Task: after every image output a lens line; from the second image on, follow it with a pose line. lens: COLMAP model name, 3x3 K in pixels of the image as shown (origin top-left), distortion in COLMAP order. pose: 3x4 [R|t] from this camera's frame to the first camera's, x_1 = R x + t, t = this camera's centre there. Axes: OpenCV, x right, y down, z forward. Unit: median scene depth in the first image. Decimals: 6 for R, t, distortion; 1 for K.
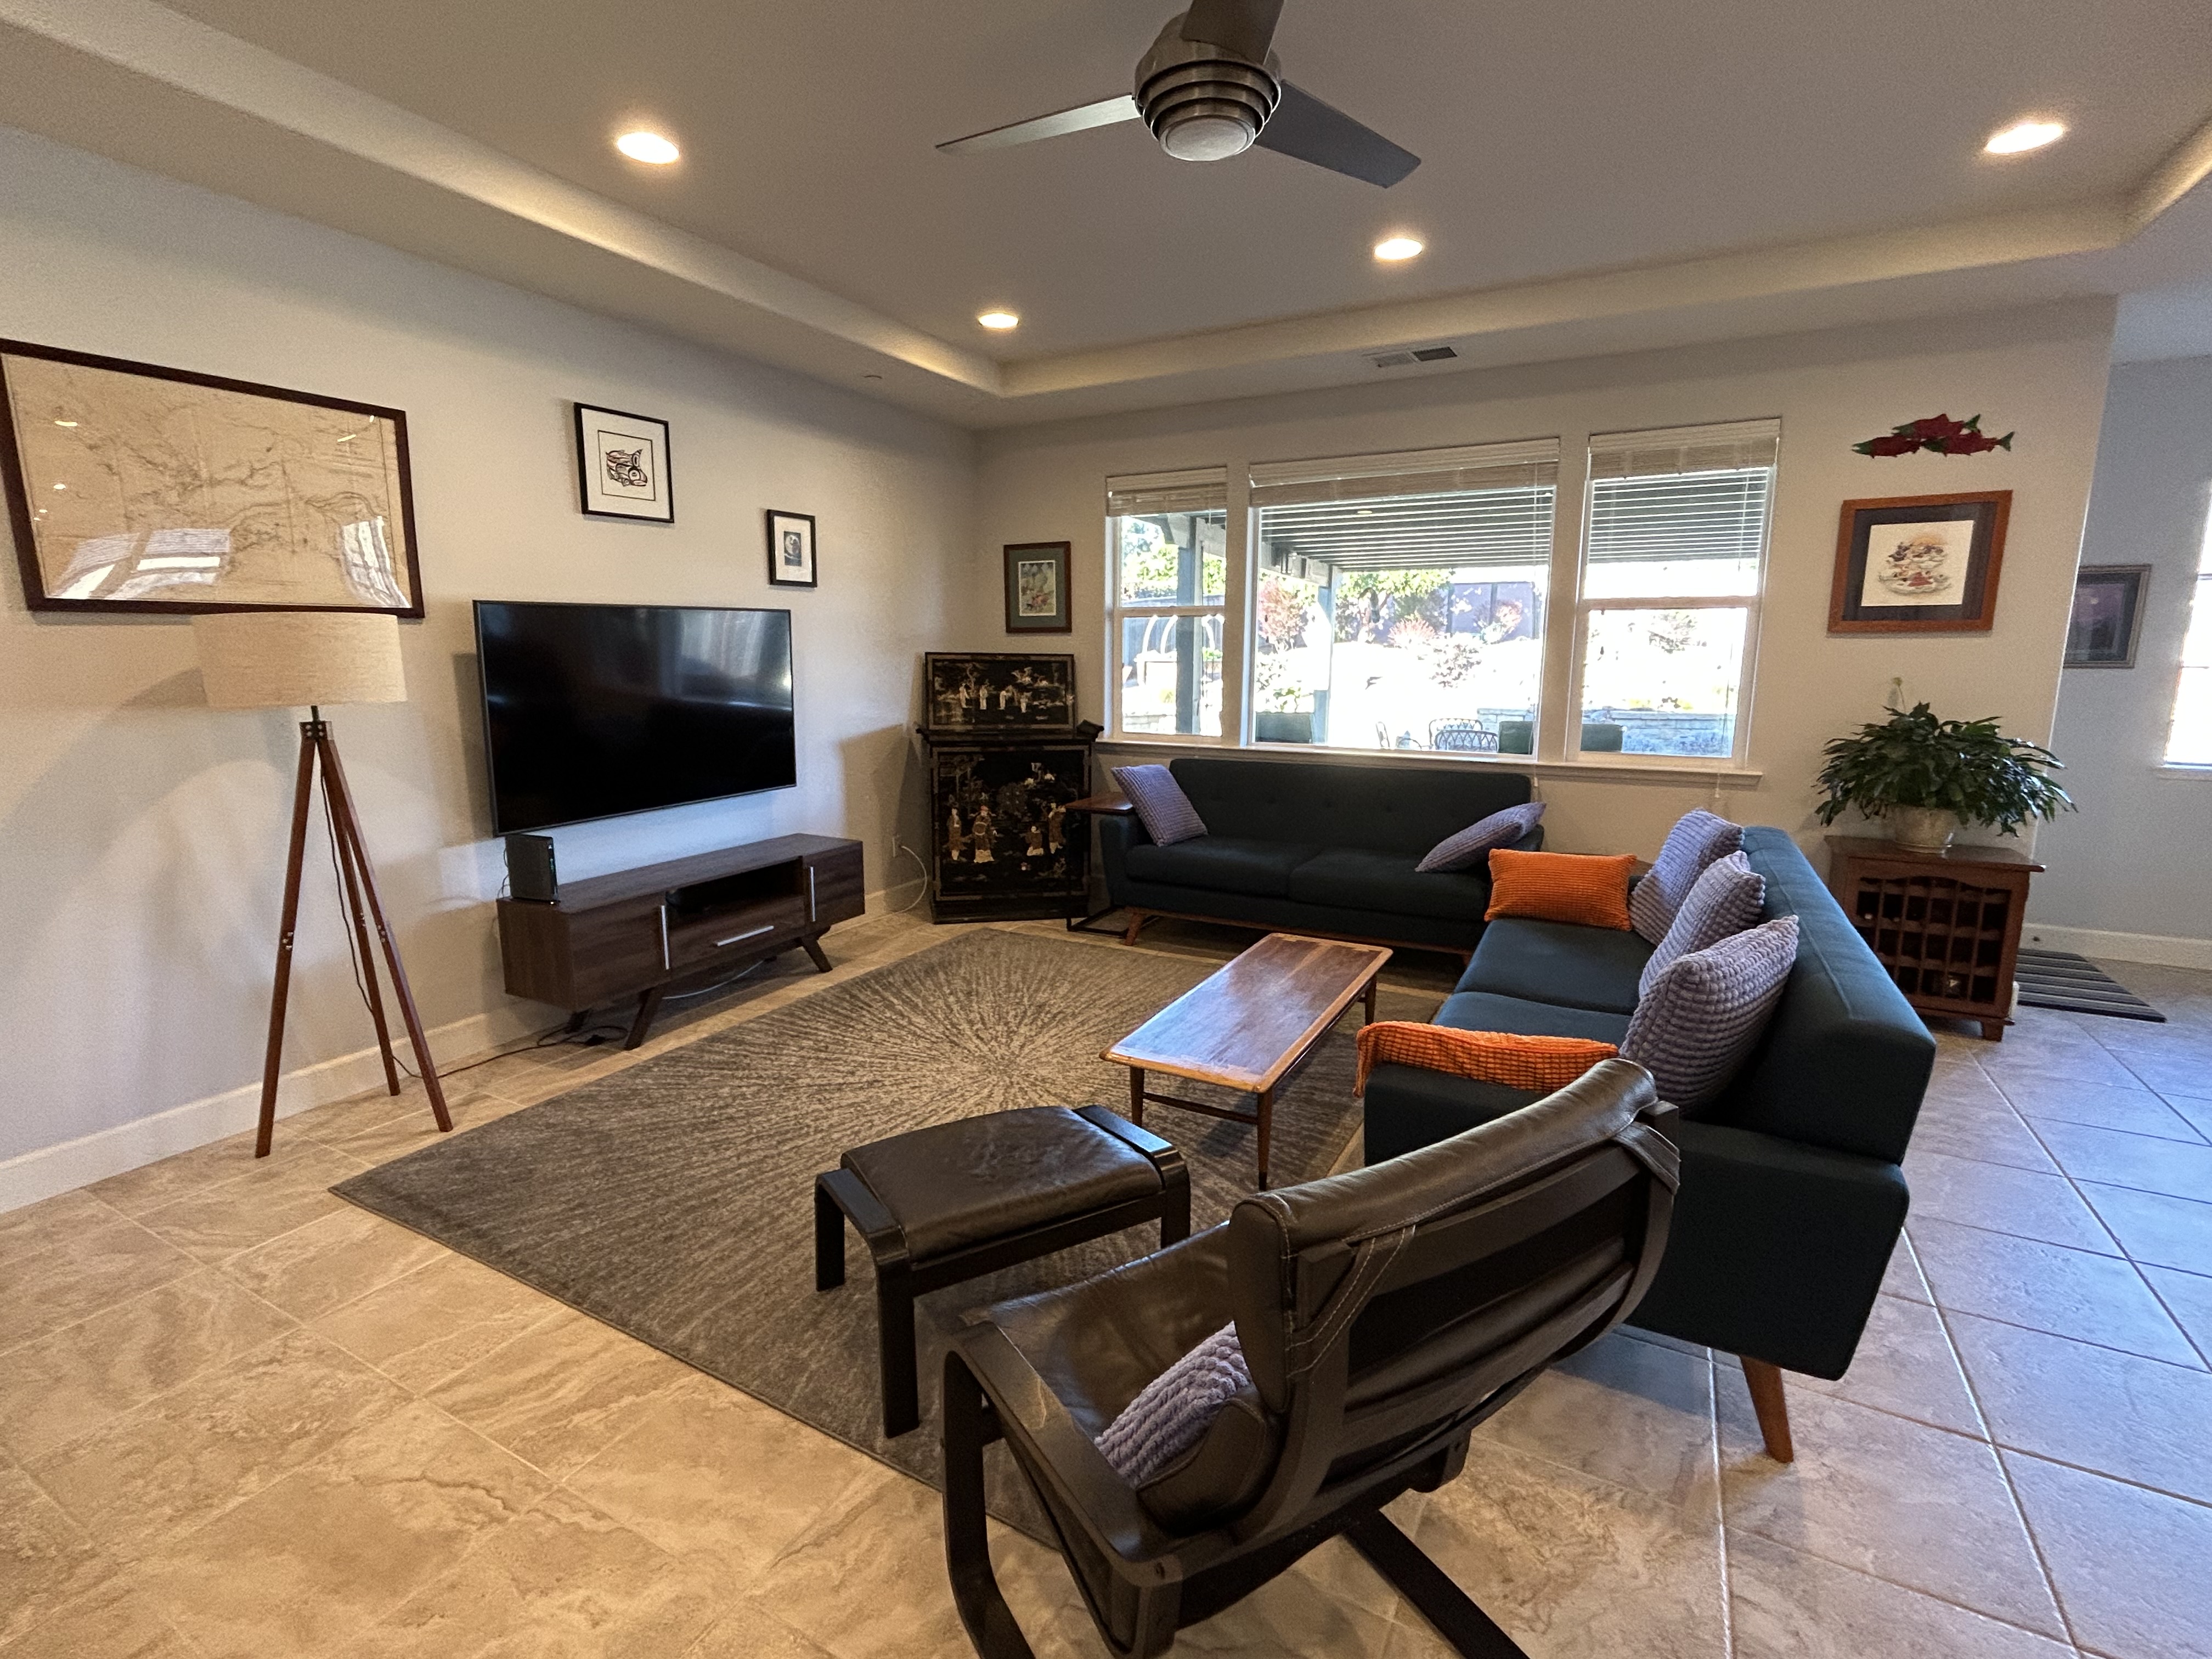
lens RADIAL K [[1008.3, 0, 1103.6], [0, 1008.3, 826.5], [0, 0, 1]] dist [-0.005613, 0.002220]
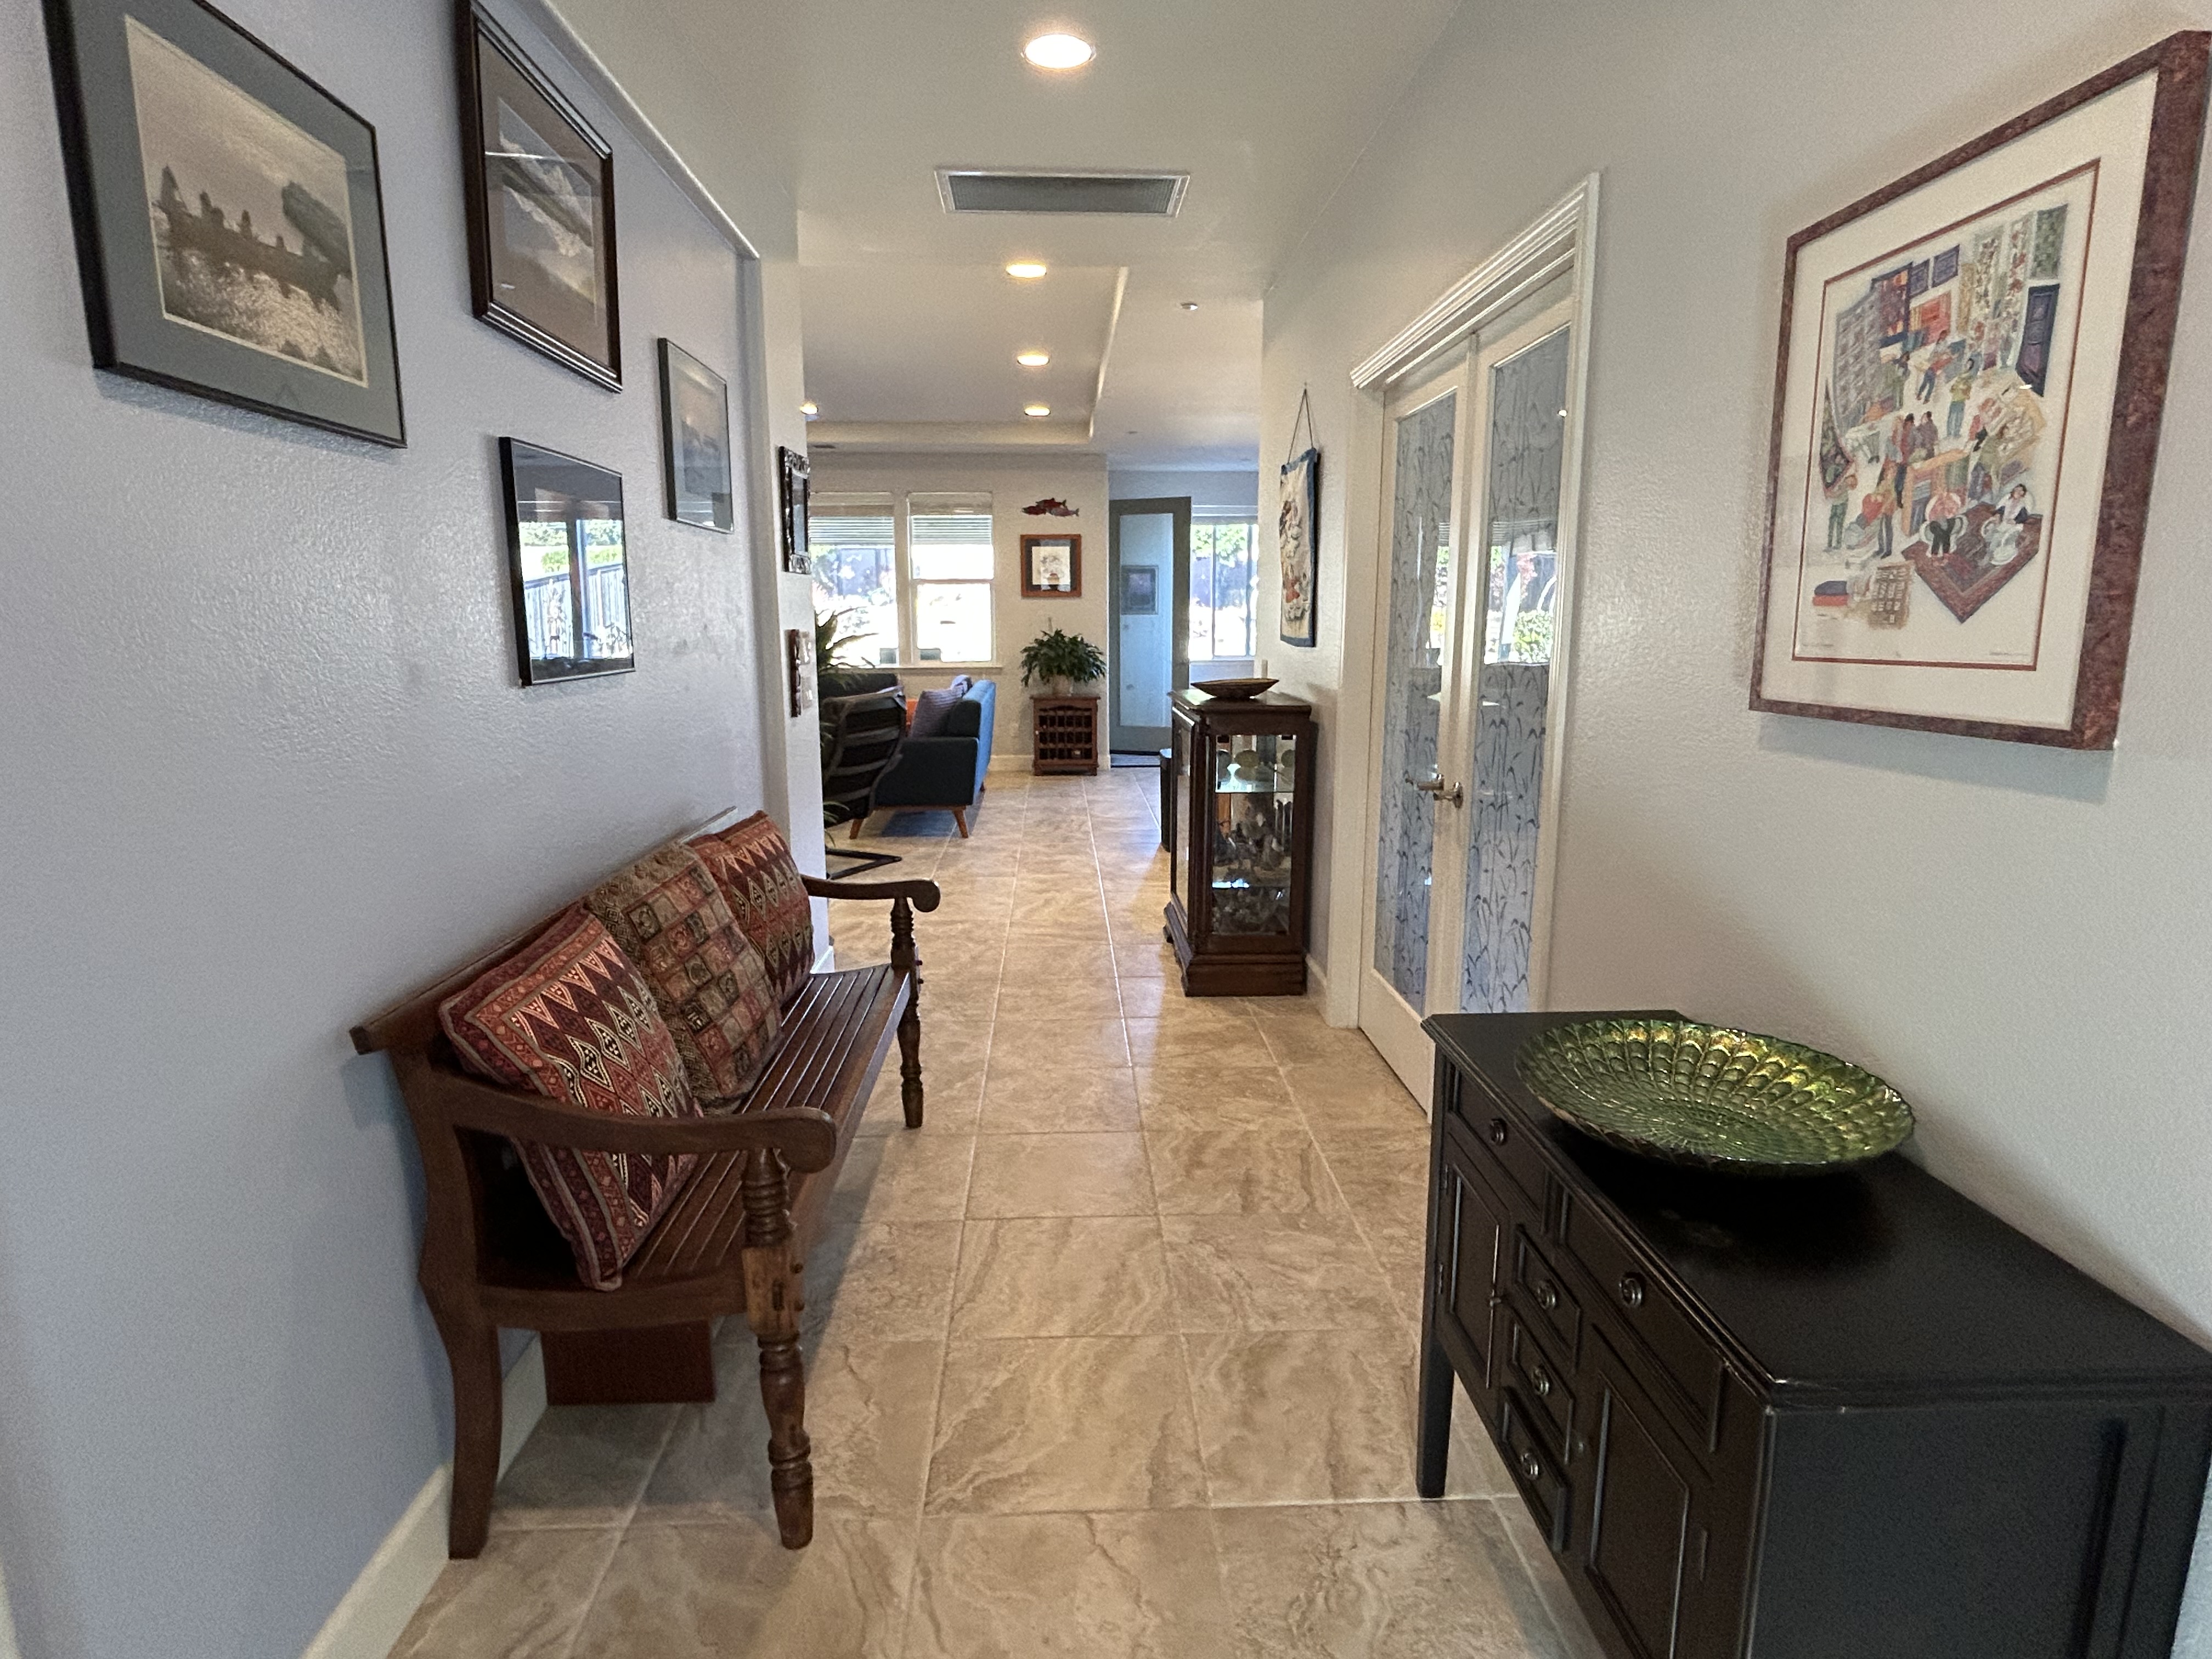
lens RADIAL K [[1184.6, 0, 1104.8], [0, 1184.6, 830.5], [0, 0, 1]] dist [-0.003574, -0.001210]
pose [[0.856685, -0.094177, 0.507170, -0.380348], [0.091105, 0.995361, 0.030940, 0.205968], [-0.507731, 0.019699, 0.861290, -1.071452]]
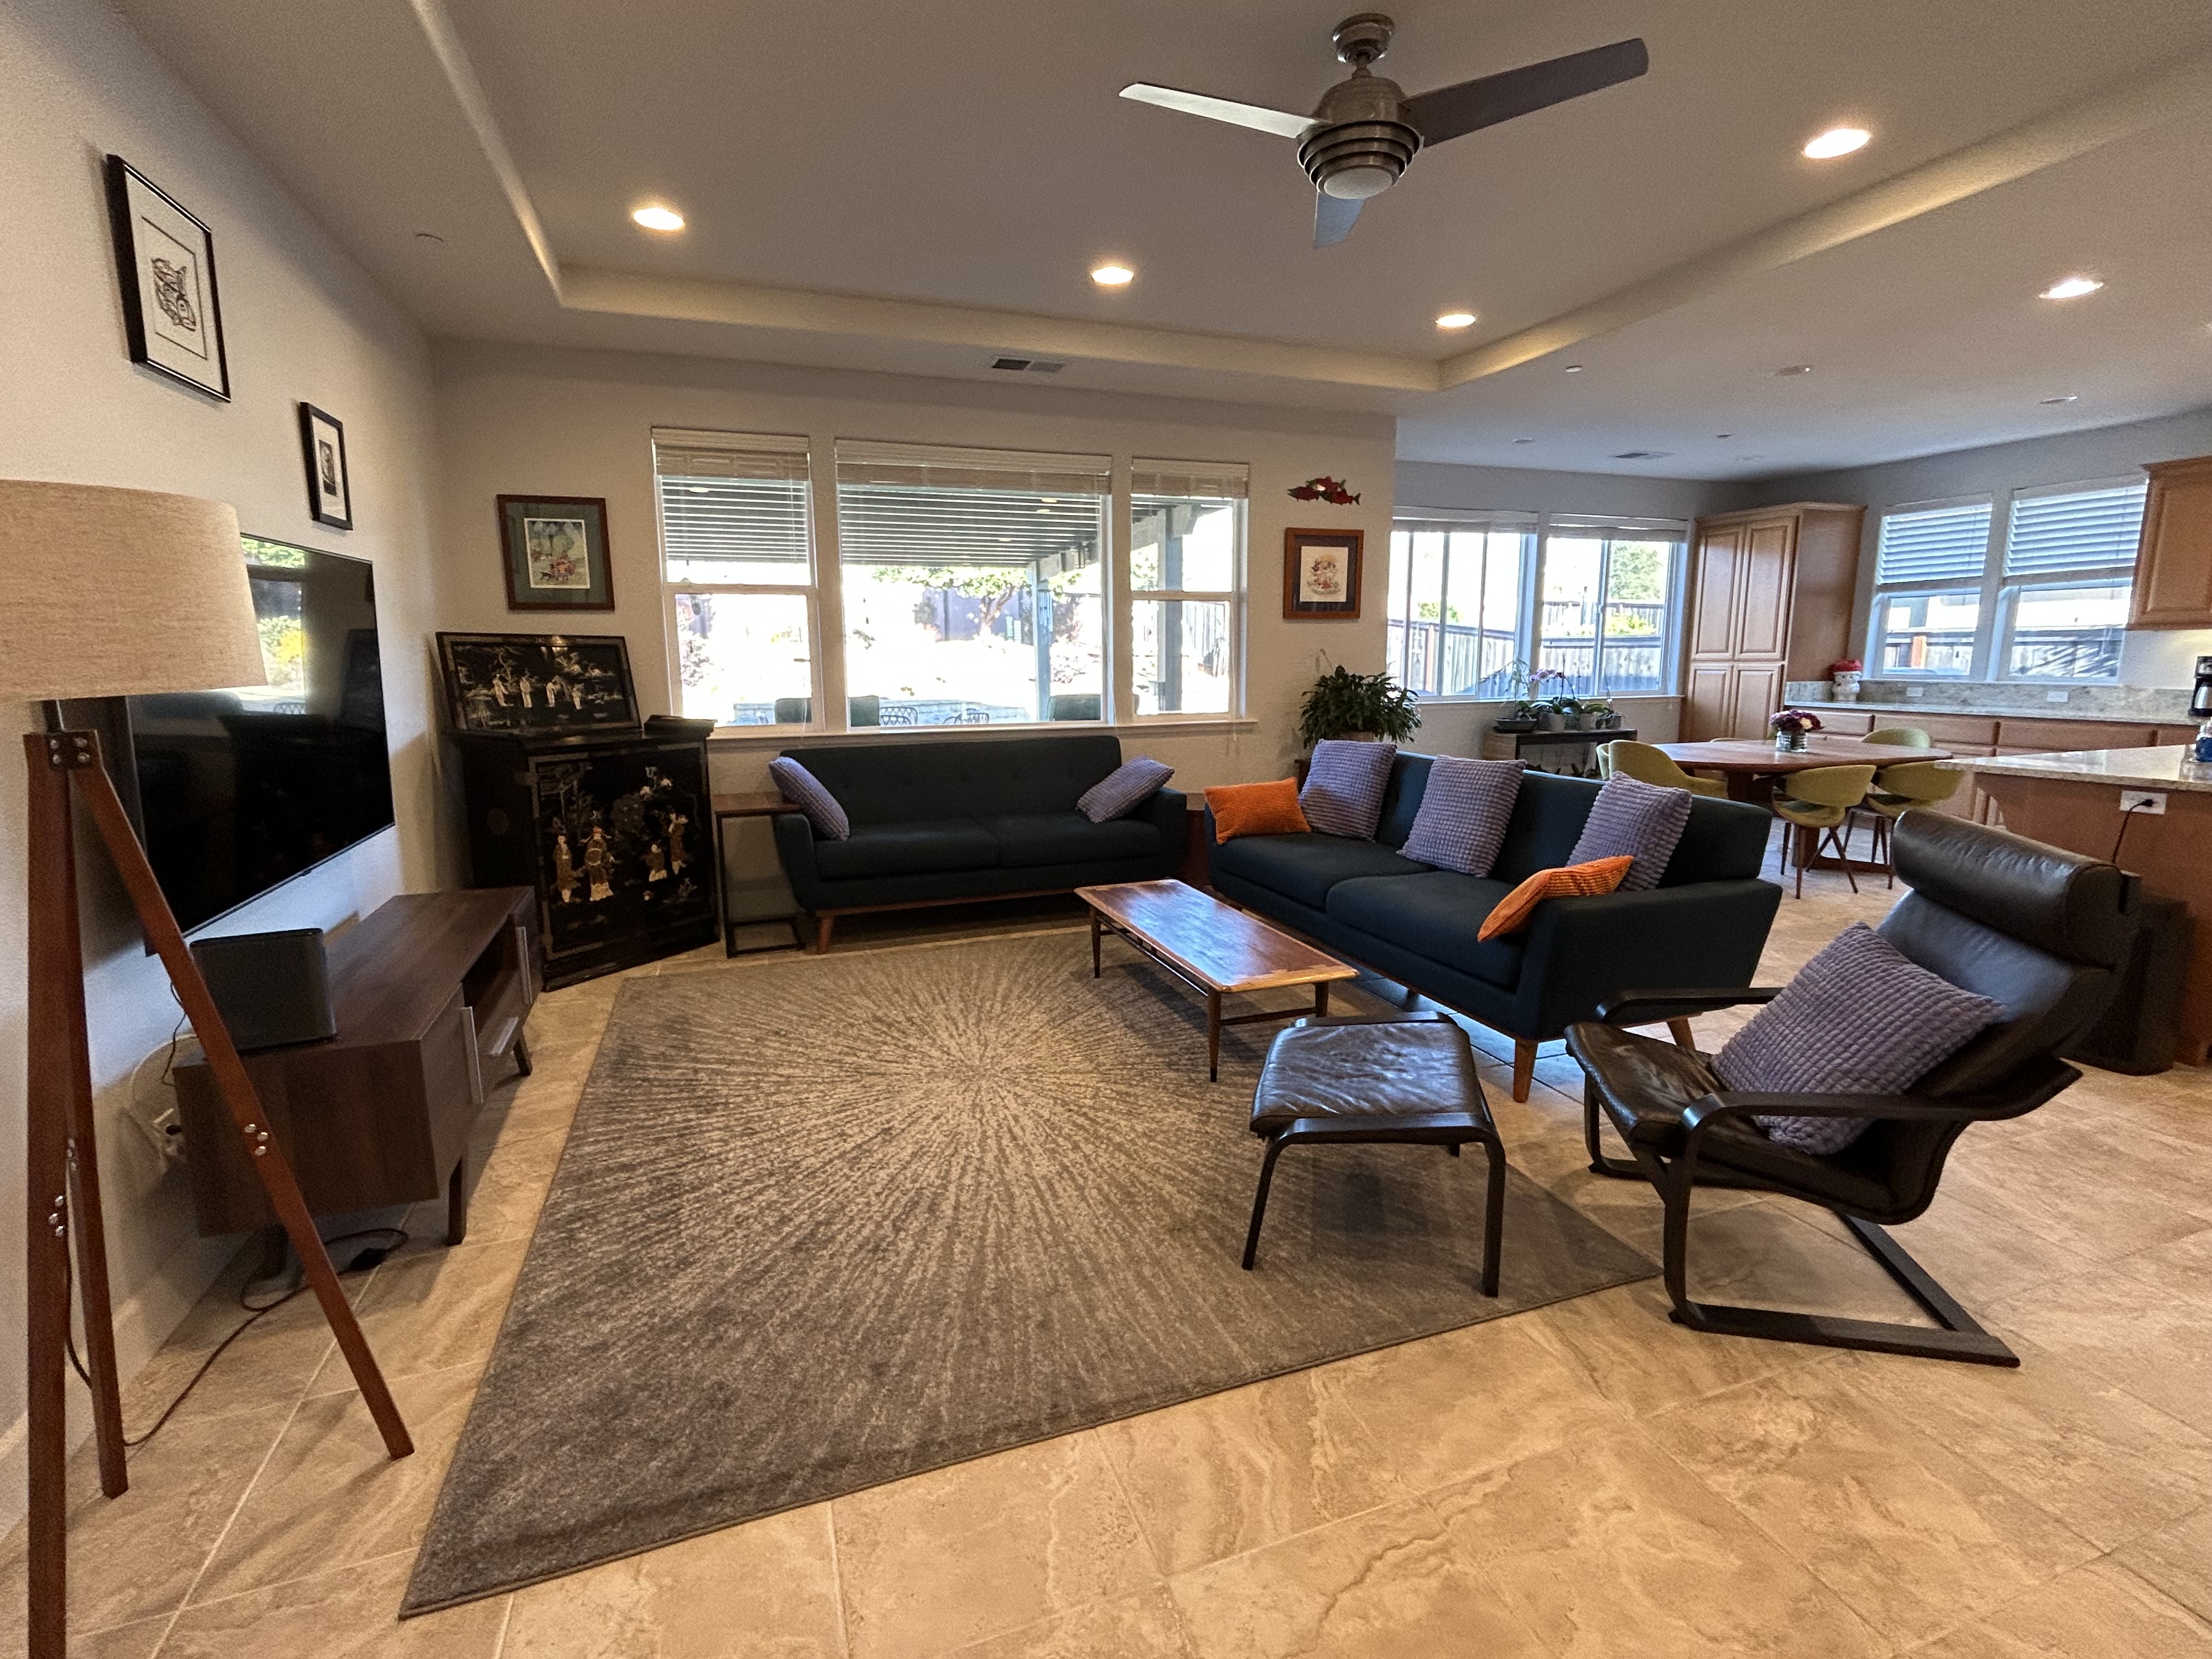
lens RADIAL K [[1008.3, 0, 1102.0], [0, 1008.3, 826.1], [0, 0, 1]] dist [-0.005613, 0.002220]
pose [[0.669402, -0.132375, 0.731011, -0.487662], [0.134308, 0.989347, 0.056167, -0.014144], [-0.730659, 0.060582, 0.680050, 0.203143]]
